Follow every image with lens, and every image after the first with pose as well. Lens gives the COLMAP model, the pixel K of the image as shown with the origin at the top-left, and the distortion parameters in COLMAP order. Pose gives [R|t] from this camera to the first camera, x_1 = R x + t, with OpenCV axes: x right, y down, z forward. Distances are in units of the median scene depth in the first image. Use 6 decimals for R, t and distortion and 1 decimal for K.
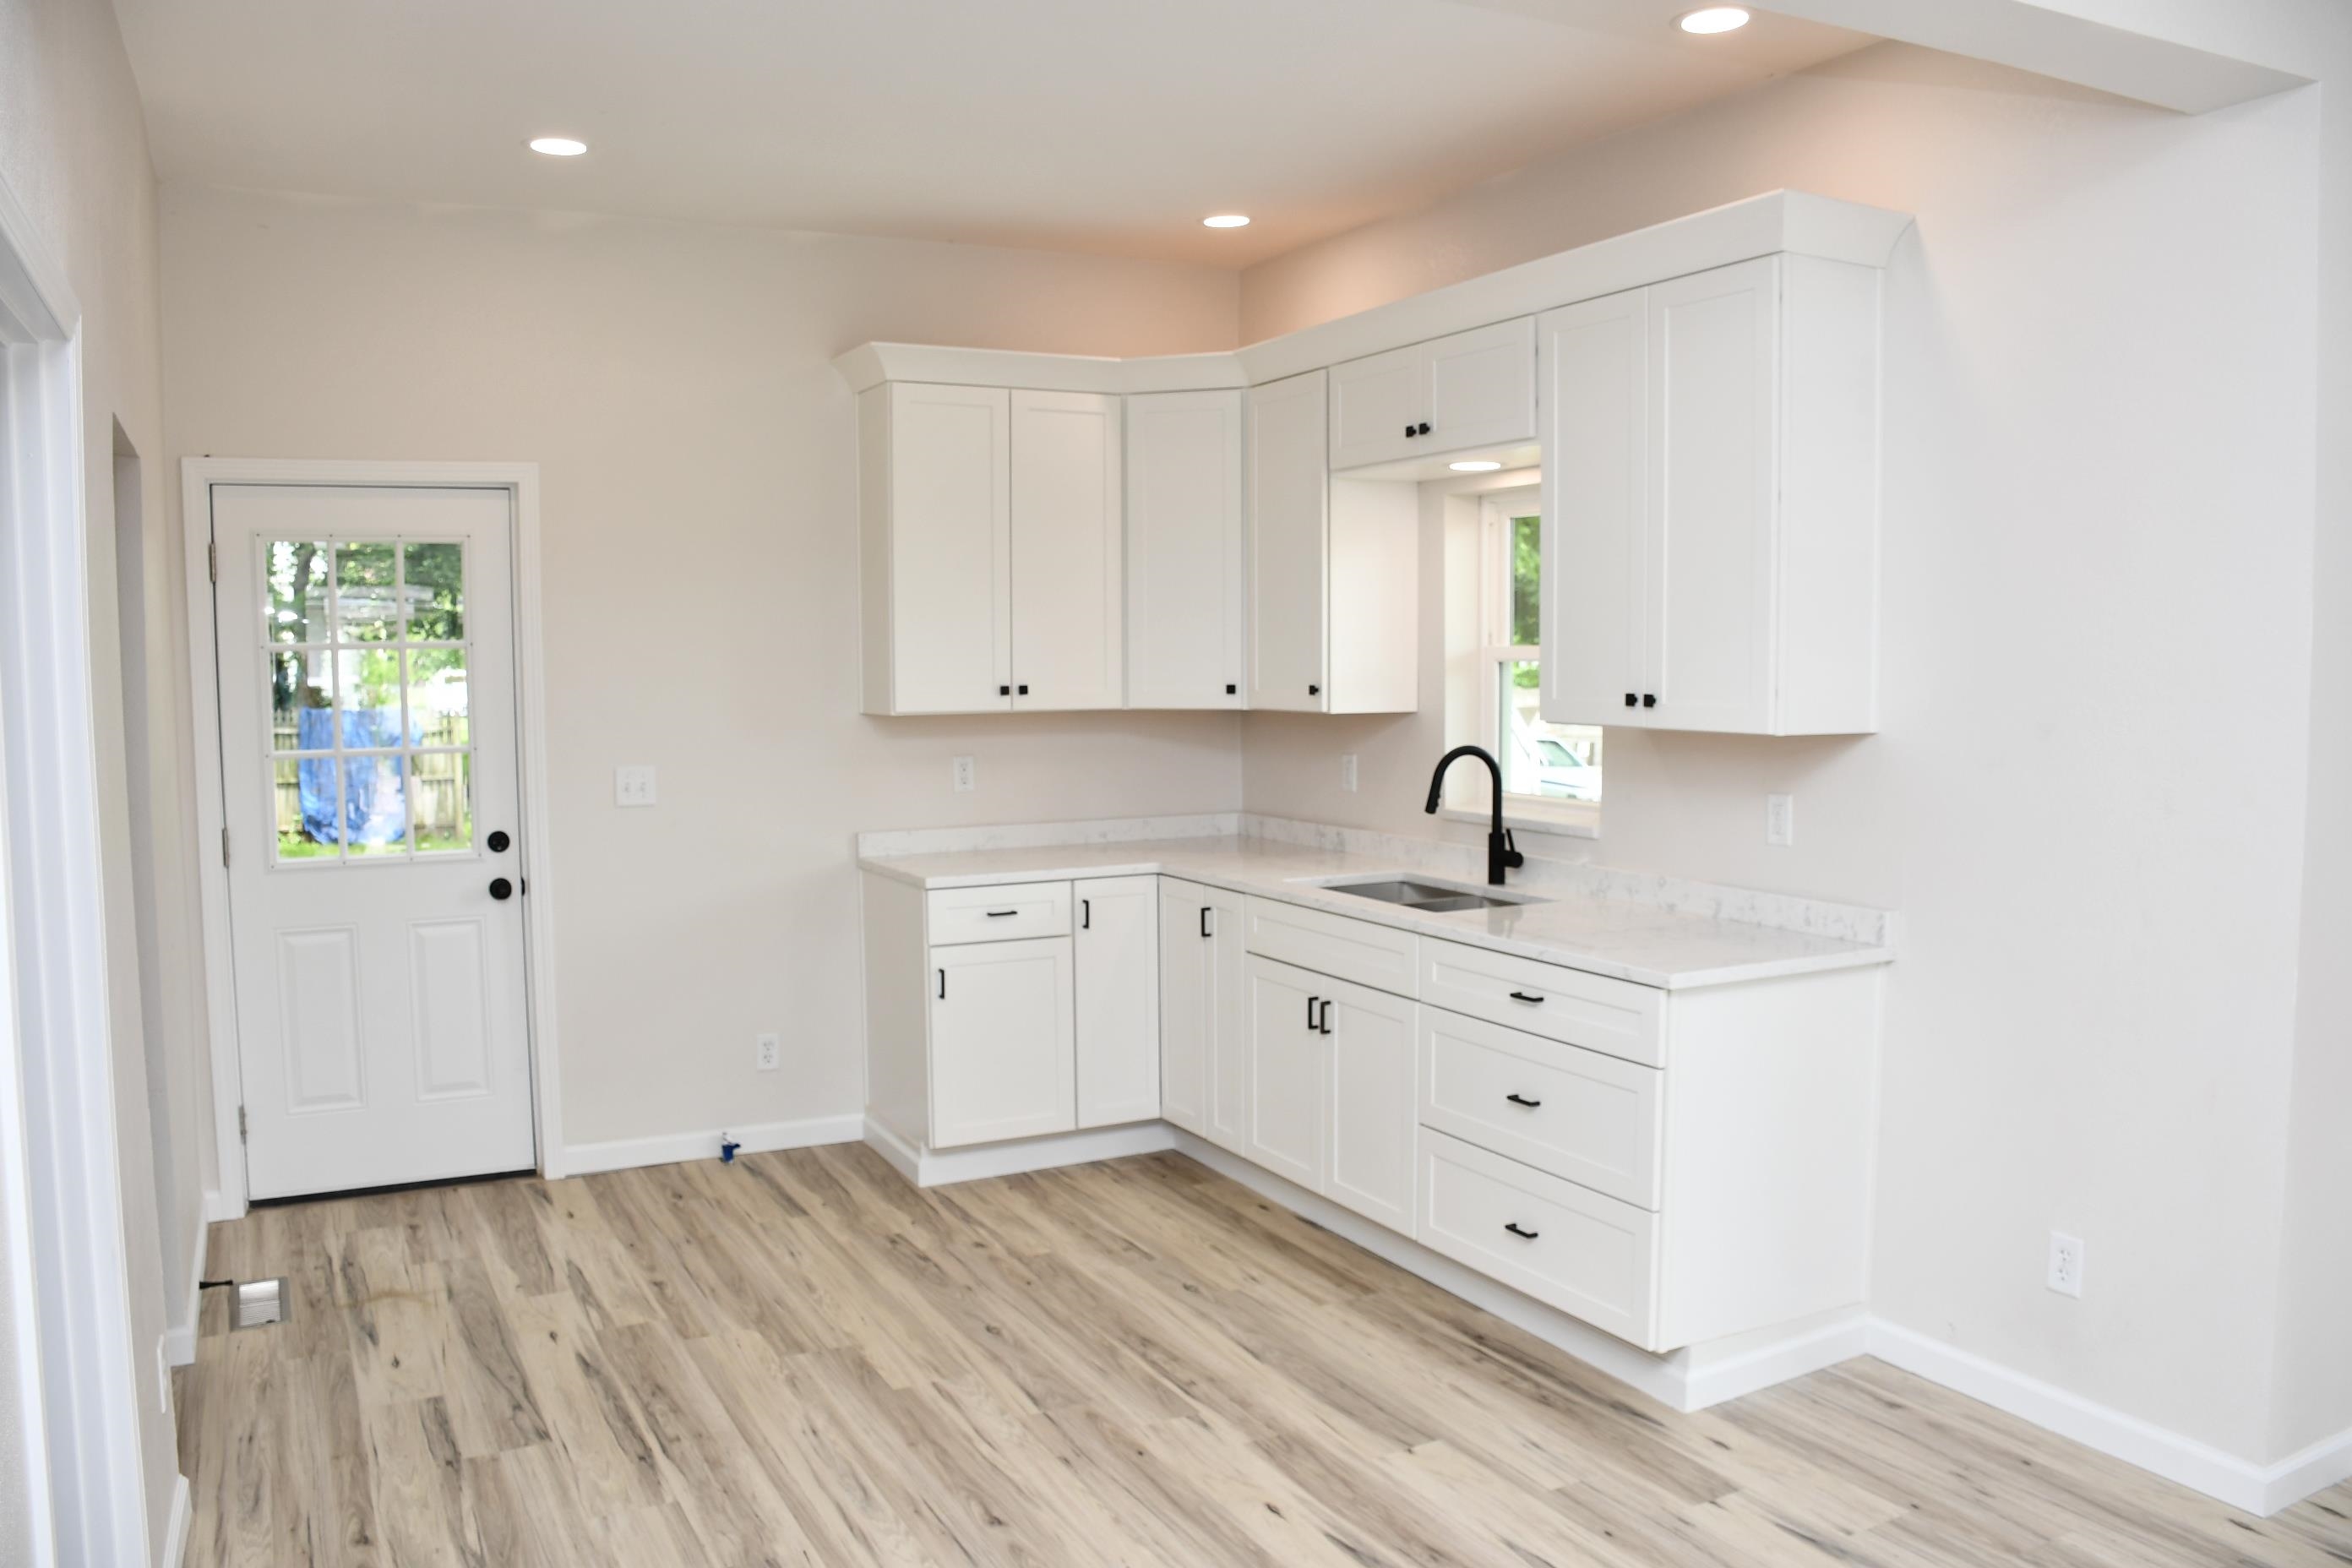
lens RADIAL K [[1832.3, 0, 1172.8], [0, 1832.3, 801.6], [0, 0, 1]] dist [-0.155738, 0.105819]
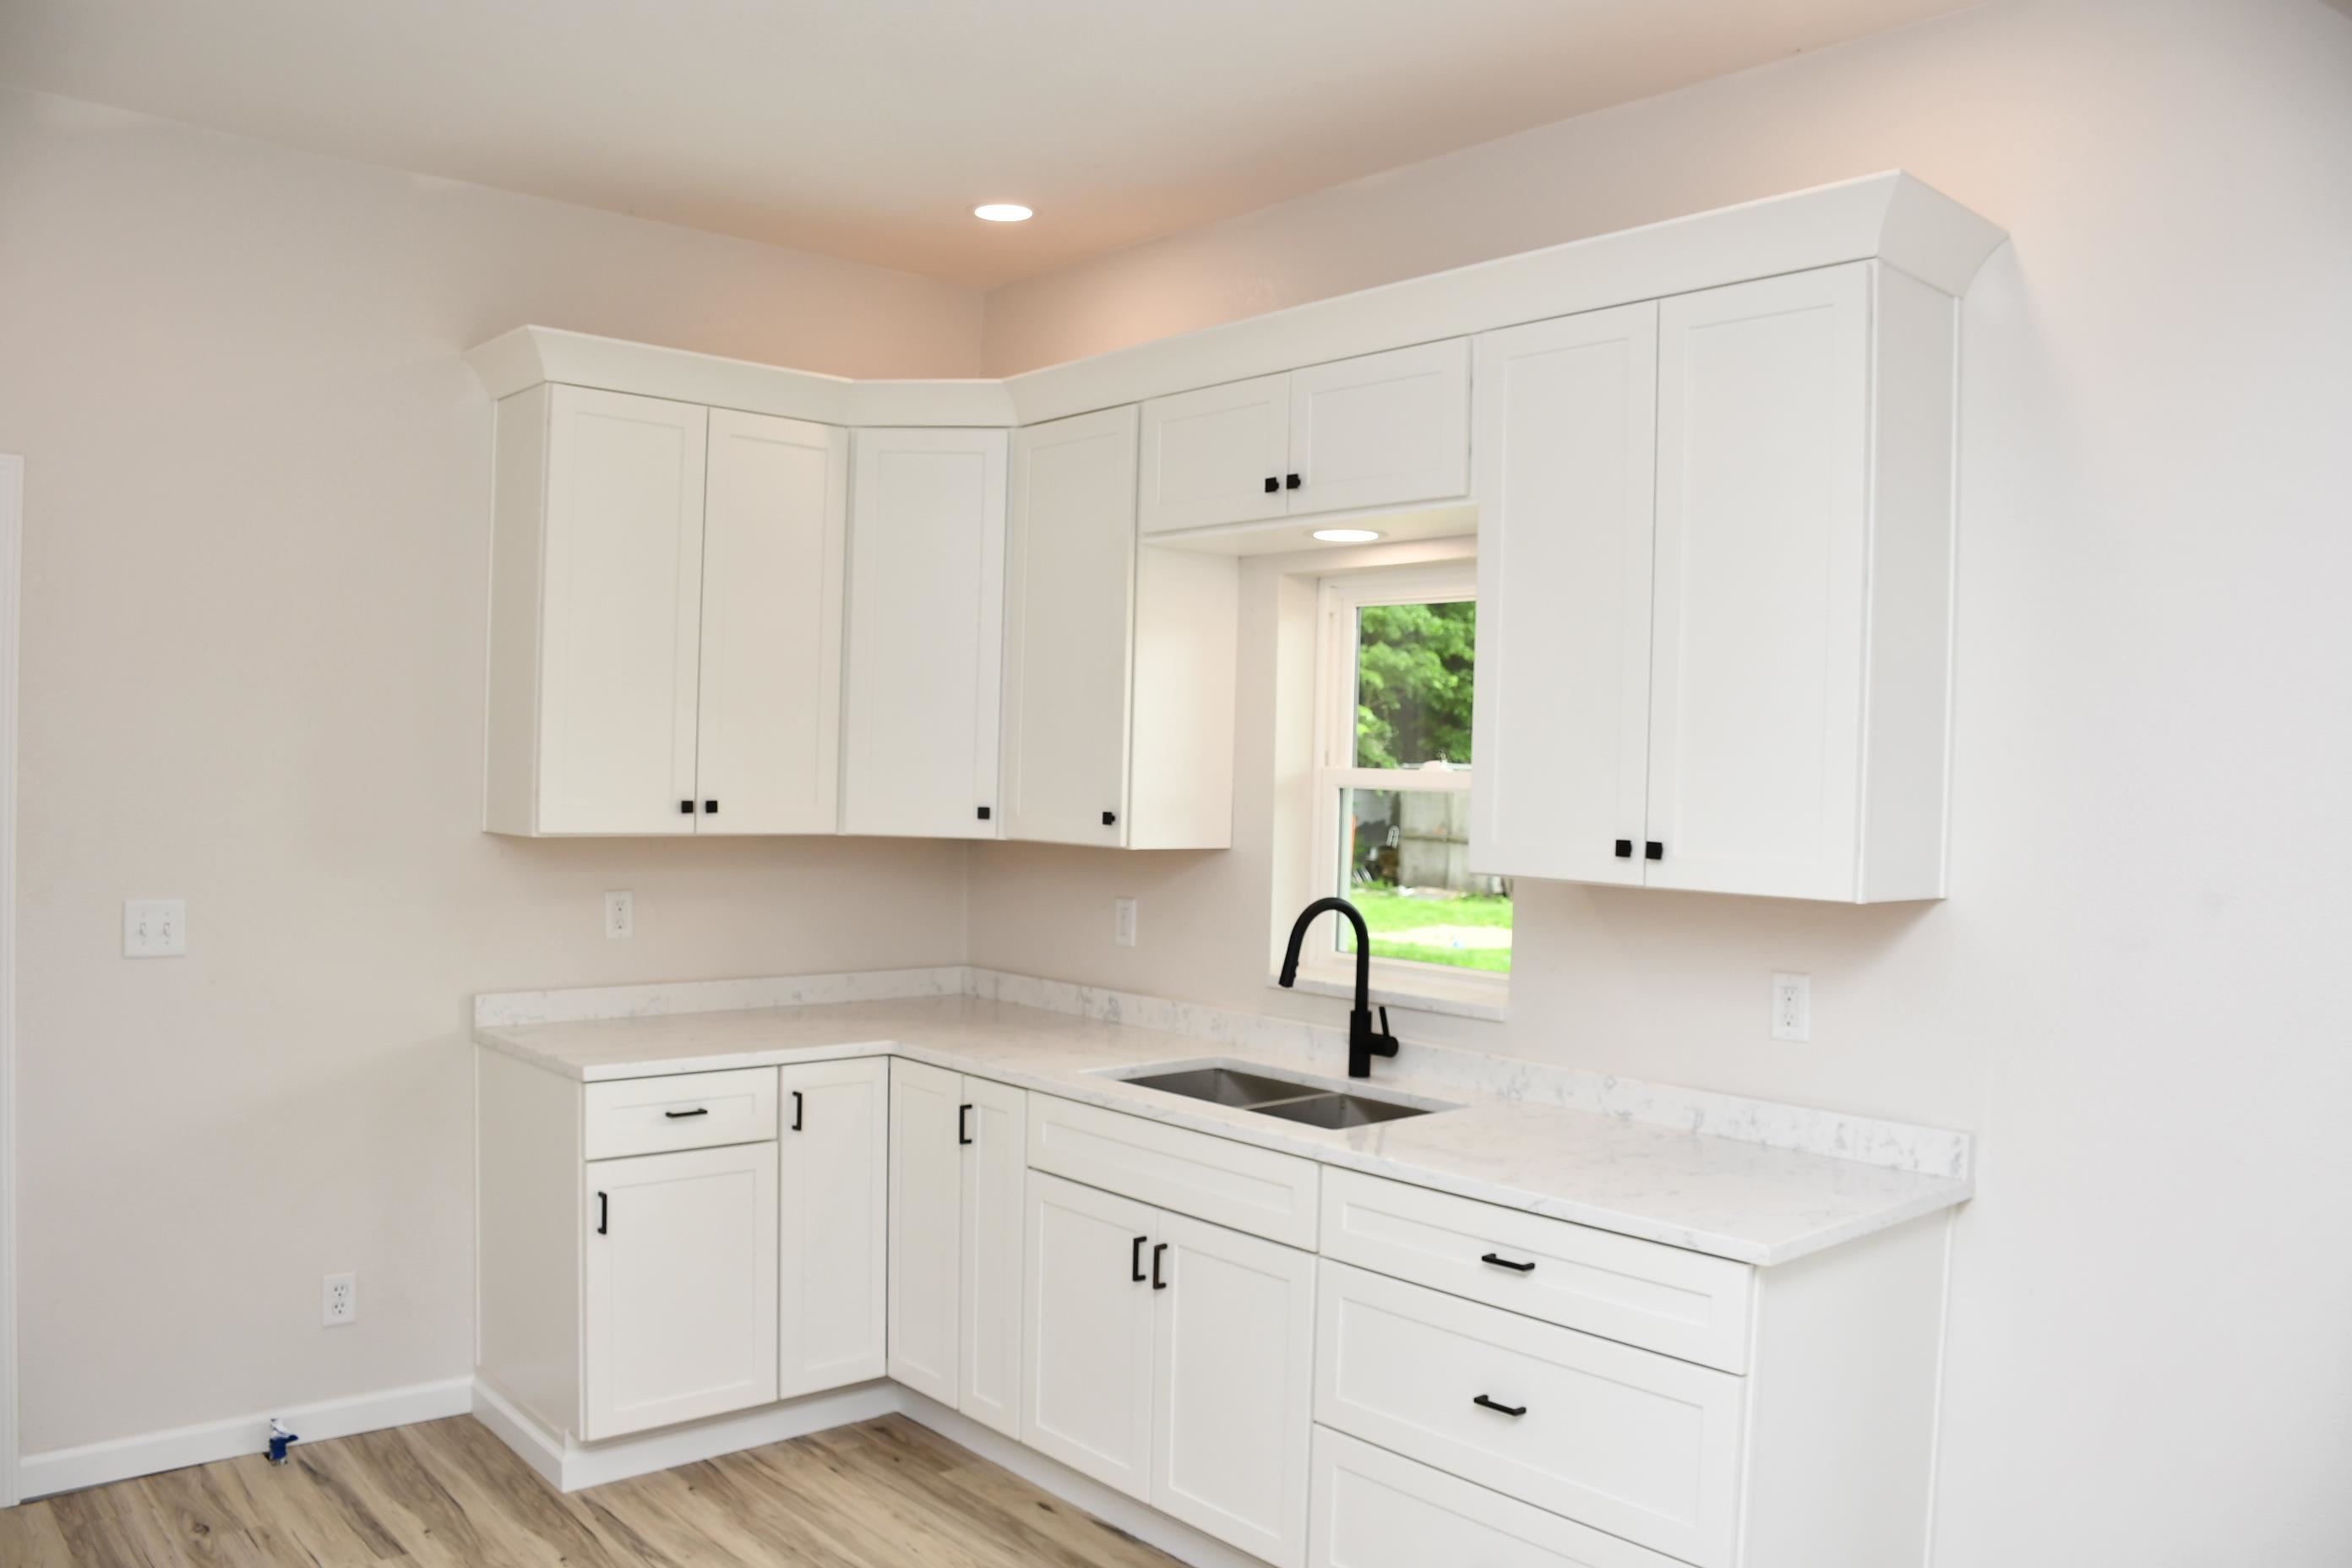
lens RADIAL K [[1832.3, 0, 1172.8], [0, 1832.3, 801.6], [0, 0, 1]] dist [-0.155738, 0.105819]
pose [[0.970428, 0.027393, 0.239833, -0.080332], [-0.012748, 0.997970, -0.062402, -0.020151], [-0.241055, 0.057499, 0.968807, 0.246369]]
